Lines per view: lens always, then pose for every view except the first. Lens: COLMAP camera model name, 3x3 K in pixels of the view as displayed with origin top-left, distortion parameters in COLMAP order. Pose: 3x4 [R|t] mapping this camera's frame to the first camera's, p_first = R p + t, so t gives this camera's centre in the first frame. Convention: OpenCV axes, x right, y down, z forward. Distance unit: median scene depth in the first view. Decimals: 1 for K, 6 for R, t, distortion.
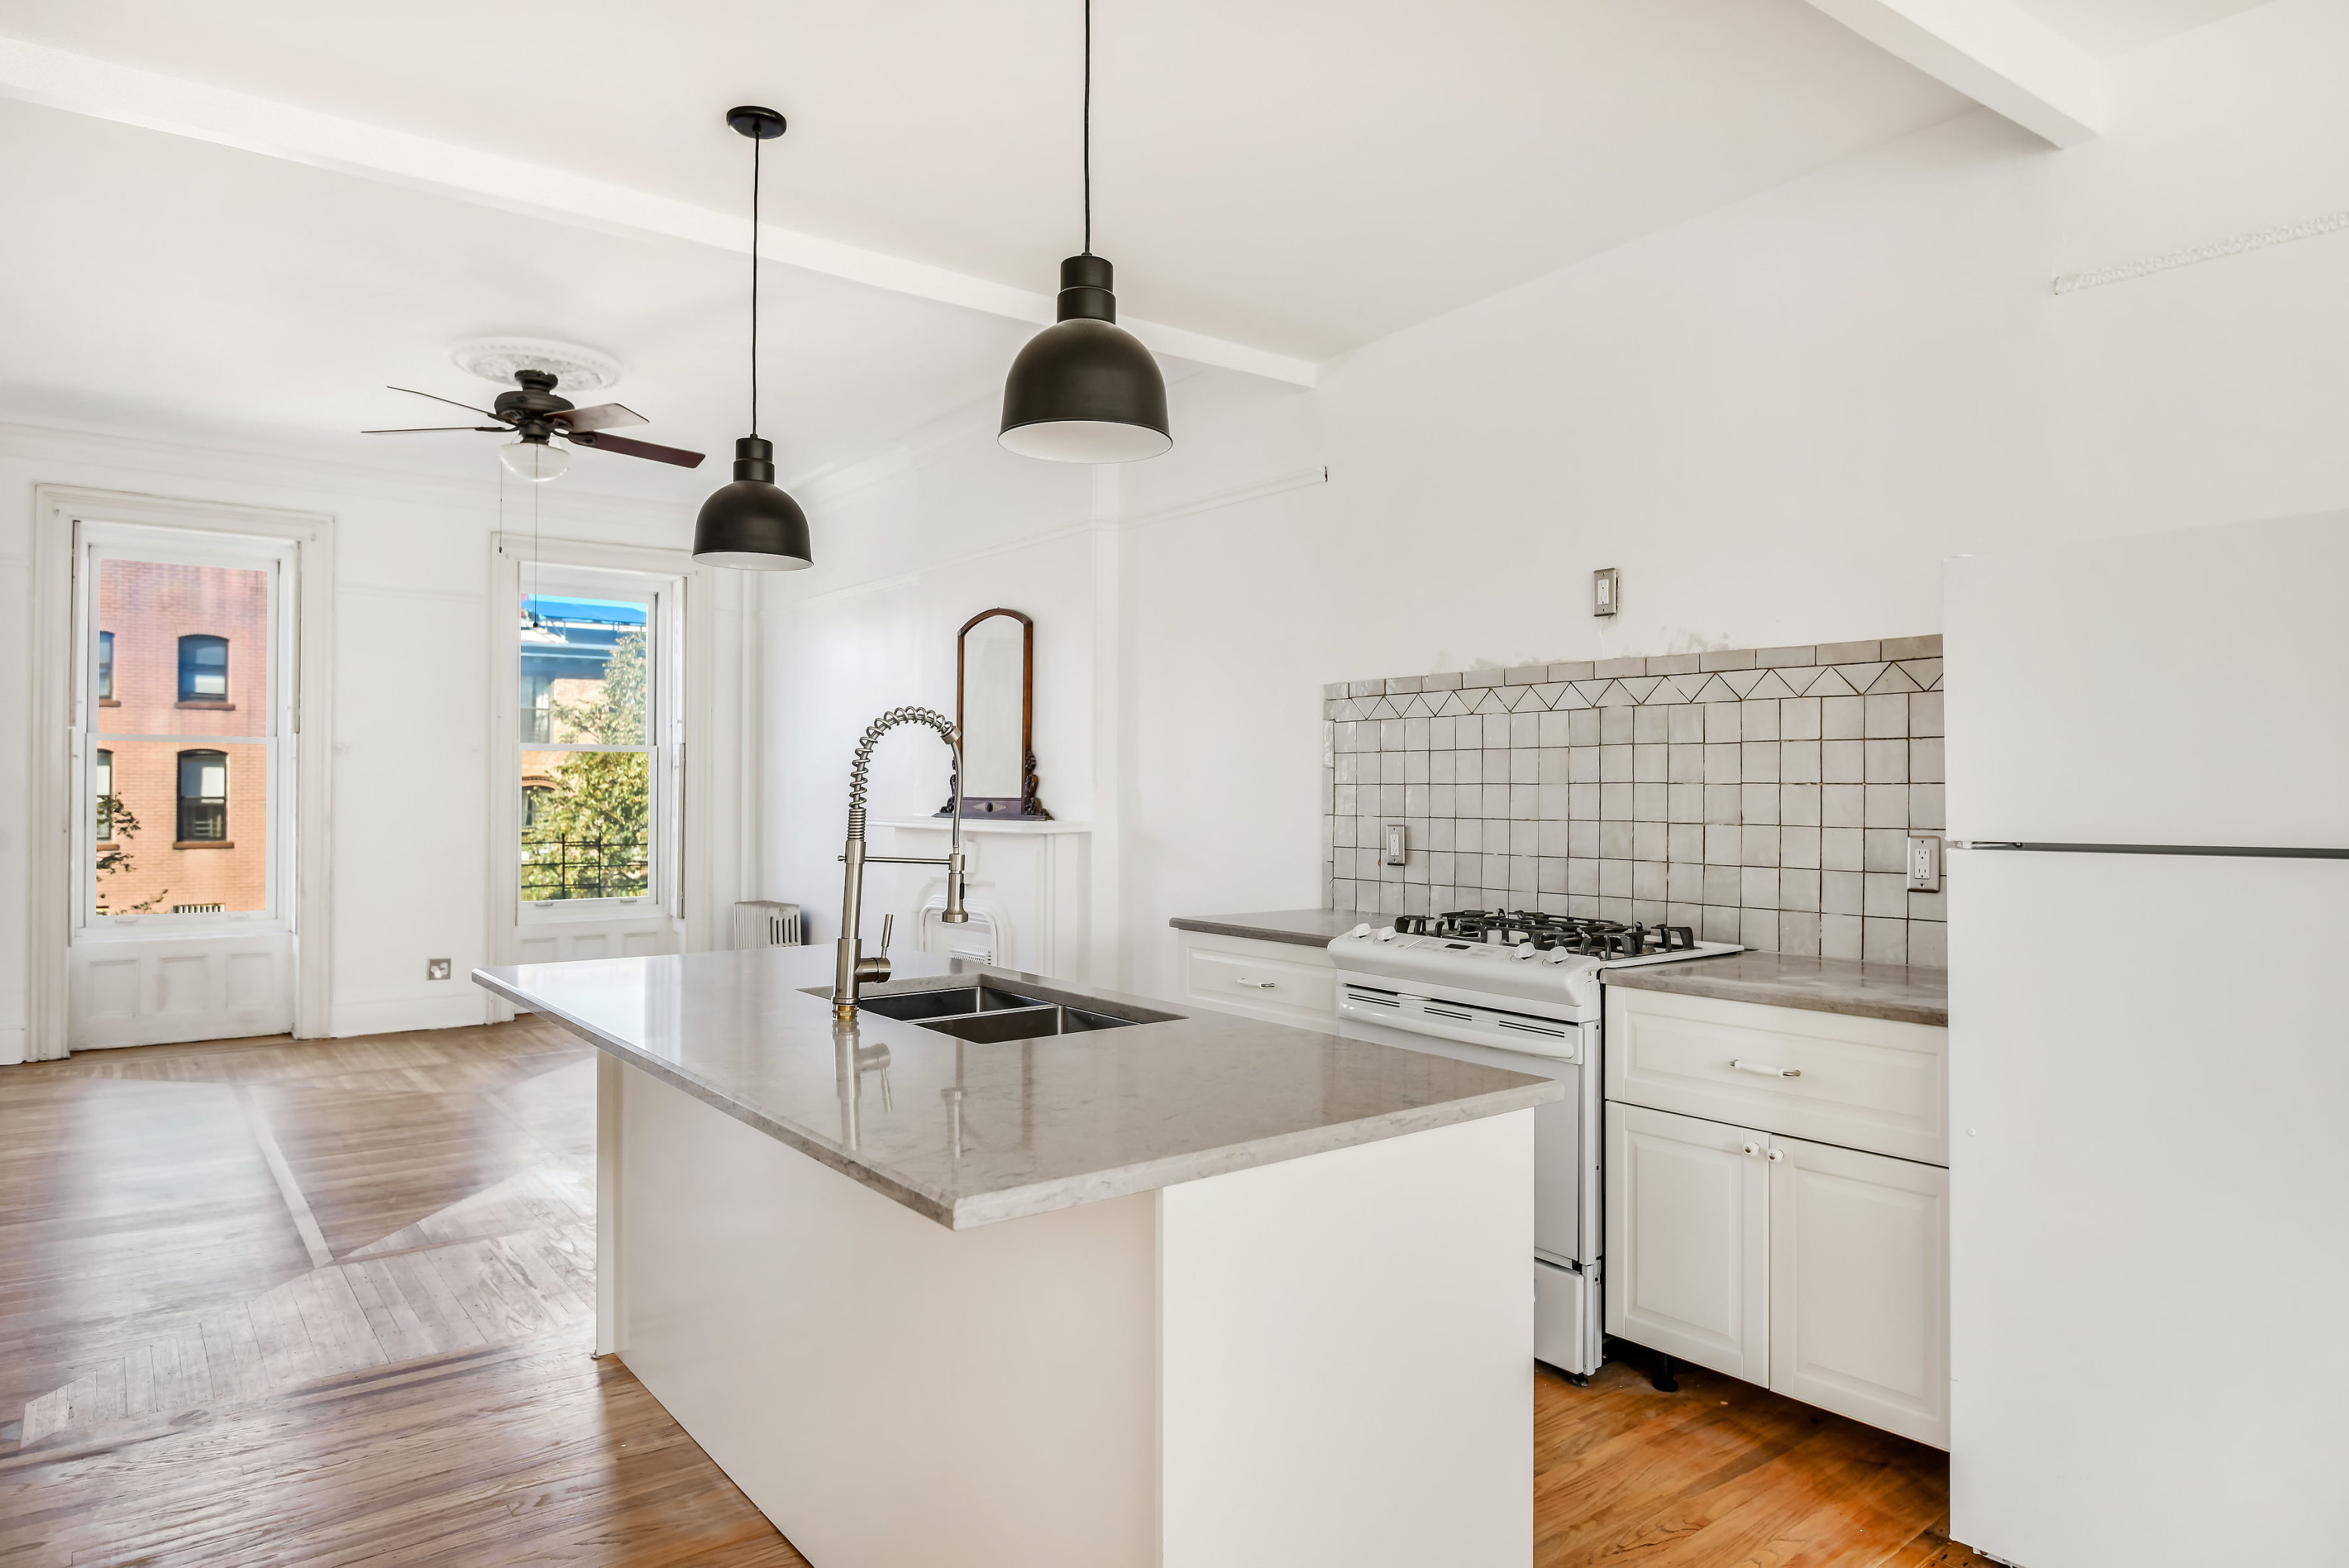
lens RADIAL K [[1384.0, 0, 1177.2], [0, 1384.0, 777.4], [0, 0, 1]] dist [-0.023090, -0.004263]
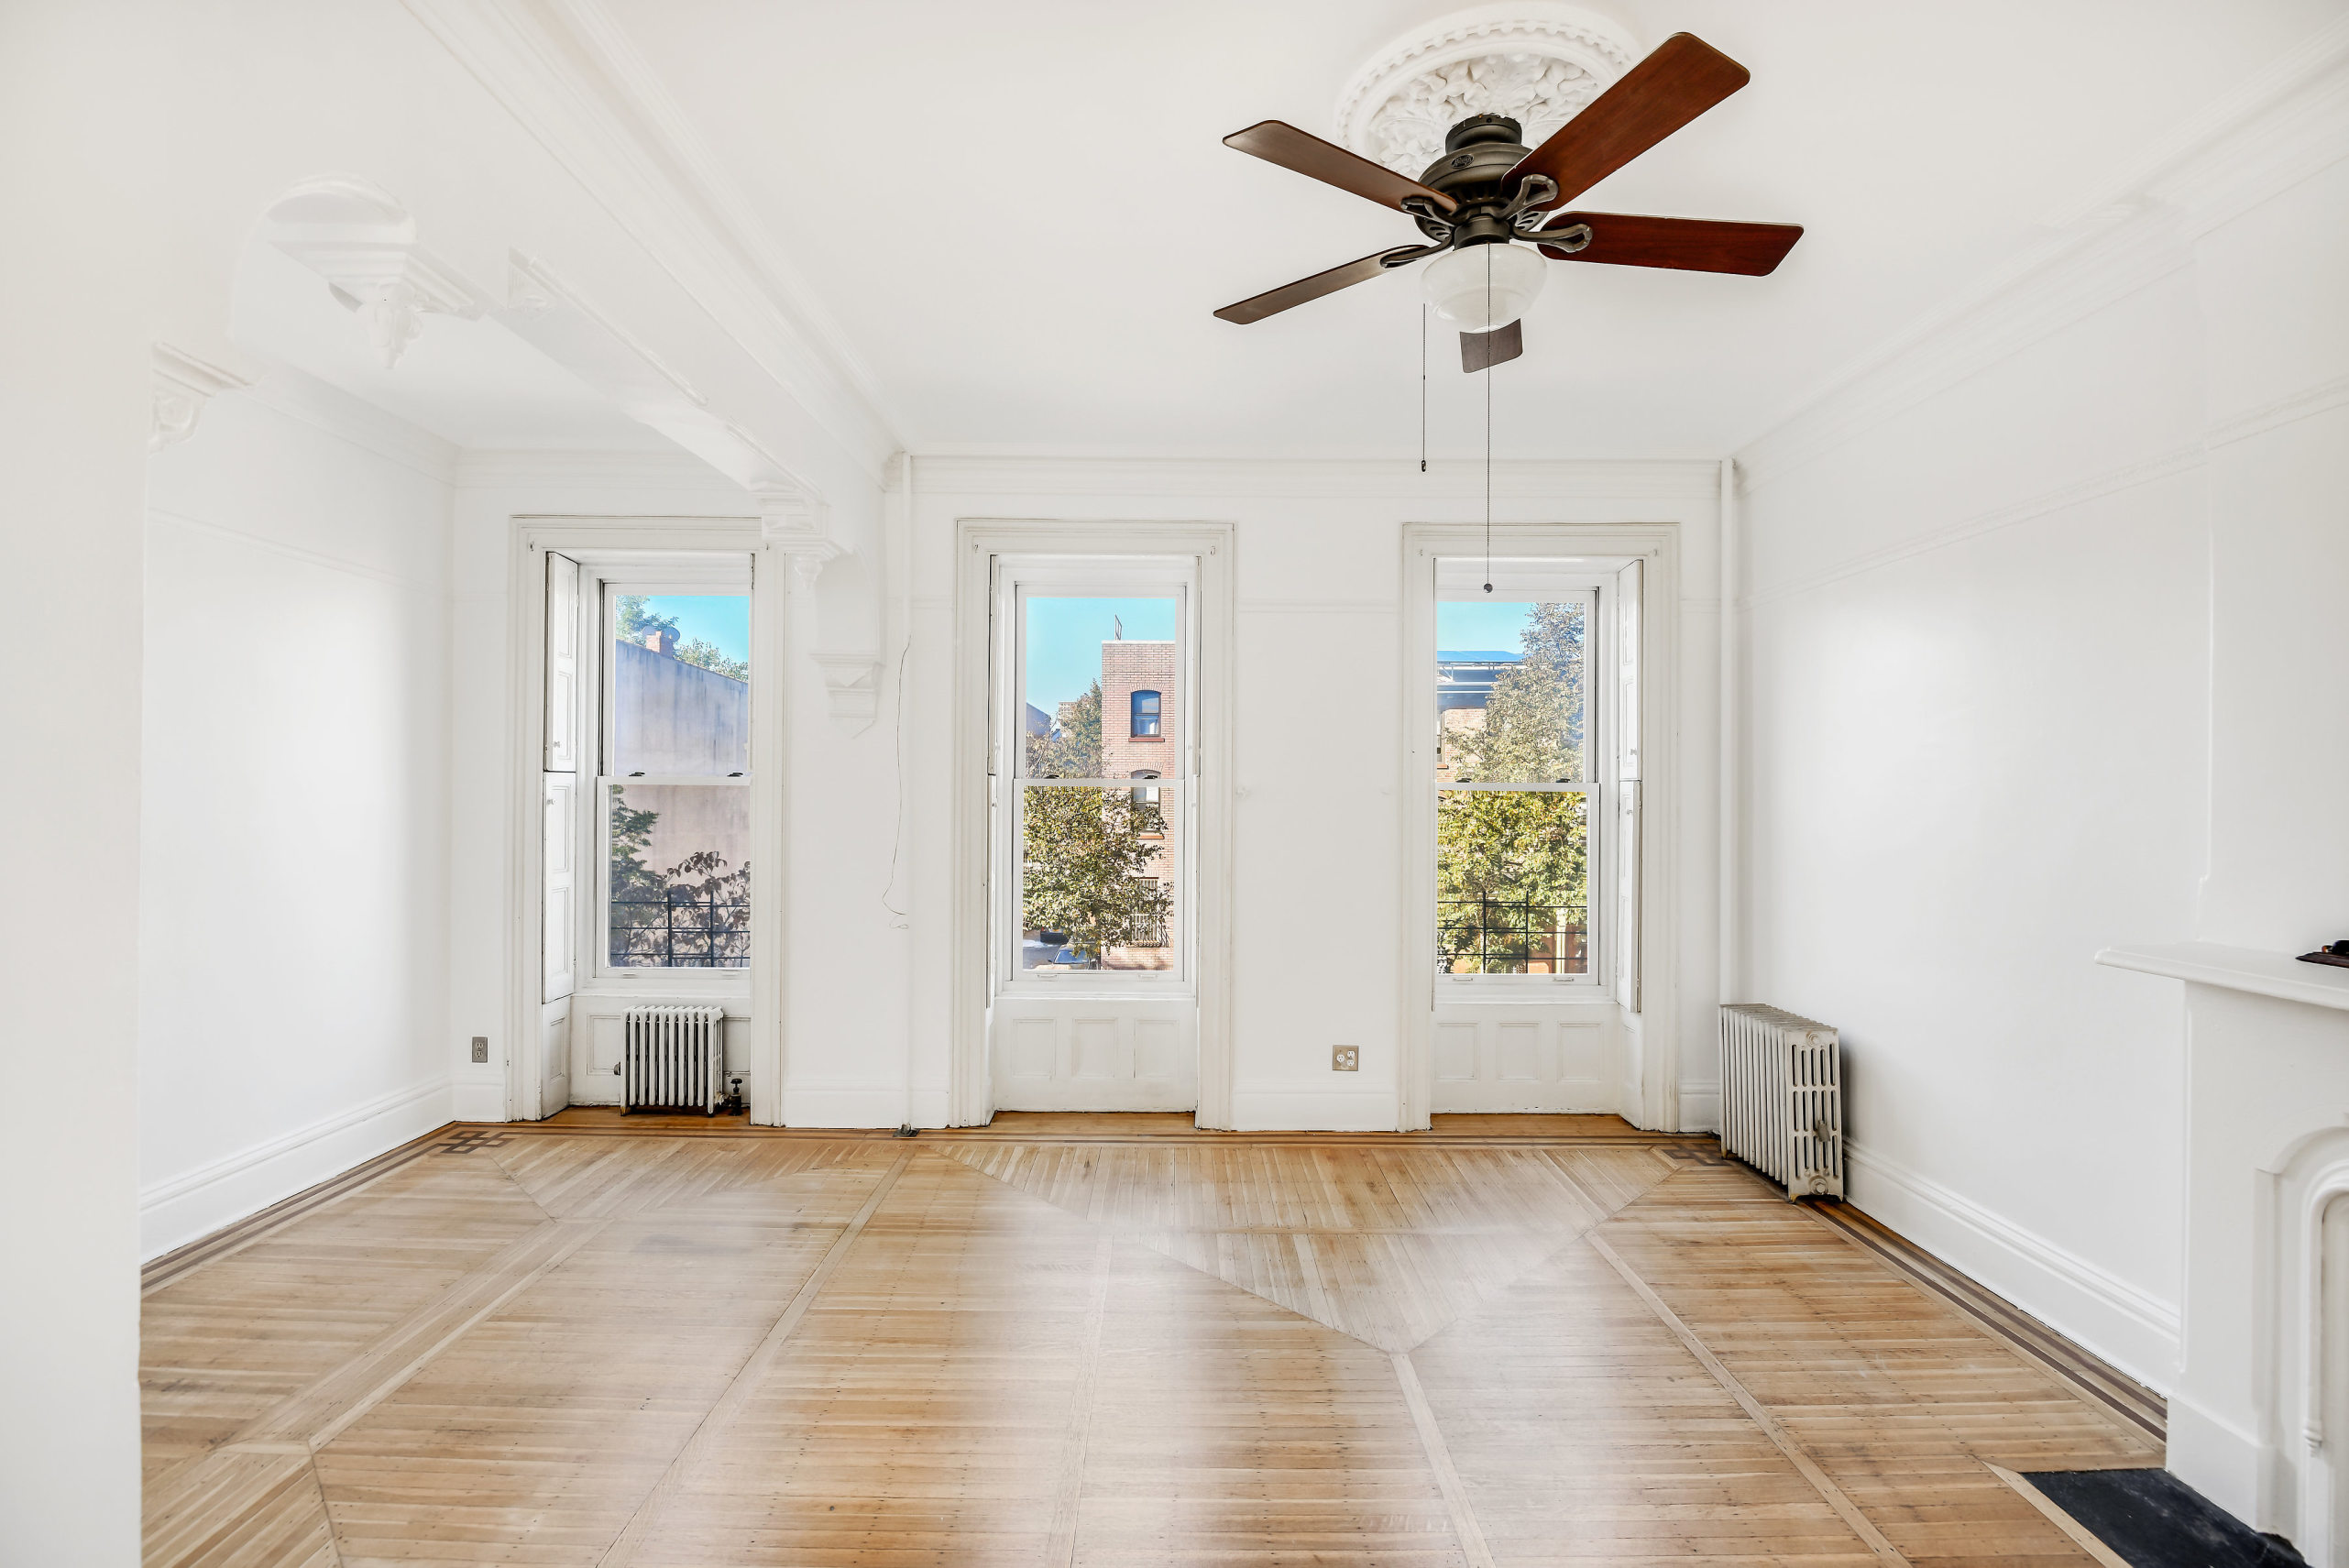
lens RADIAL K [[1158.7, 0, 1174.4], [0, 1158.7, 788.3], [0, 0, 1]] dist [-0.001904, -0.000402]
pose [[0.793912, -0.002720, -0.608026, -0.173896], [0.002468, 0.999996, -0.001251, -0.020199], [0.608027, -0.000507, 0.793916, 0.342878]]
